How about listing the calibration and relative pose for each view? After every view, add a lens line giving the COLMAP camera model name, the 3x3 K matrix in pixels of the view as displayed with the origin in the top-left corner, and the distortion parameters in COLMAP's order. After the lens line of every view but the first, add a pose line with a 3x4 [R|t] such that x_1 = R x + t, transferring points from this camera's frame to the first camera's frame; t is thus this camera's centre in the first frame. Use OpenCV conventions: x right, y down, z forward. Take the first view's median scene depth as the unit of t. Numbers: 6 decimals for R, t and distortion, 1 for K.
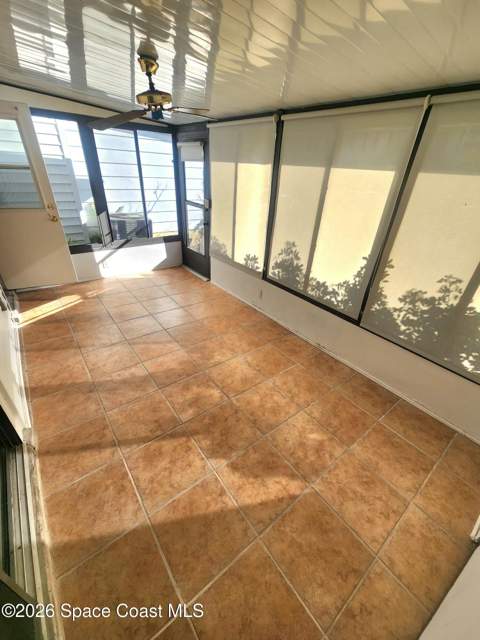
lens RADIAL K [[261.2, 0, 249.2], [0, 261.2, 328.6], [0, 0, 1]] dist [-0.000416, 0.000534]
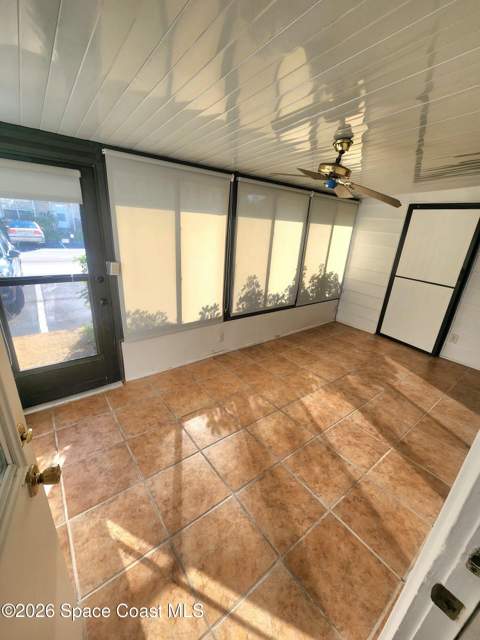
lens RADIAL K [[261.2, 0, 242.6], [0, 261.2, 325.9], [0, 0, 1]] dist [-0.000416, 0.000534]
pose [[0.009869, -0.414265, 0.910103, -1.060829], [0.467849, 0.806298, 0.361942, -0.617694], [-0.883754, 0.422218, 0.201771, 0.911749]]
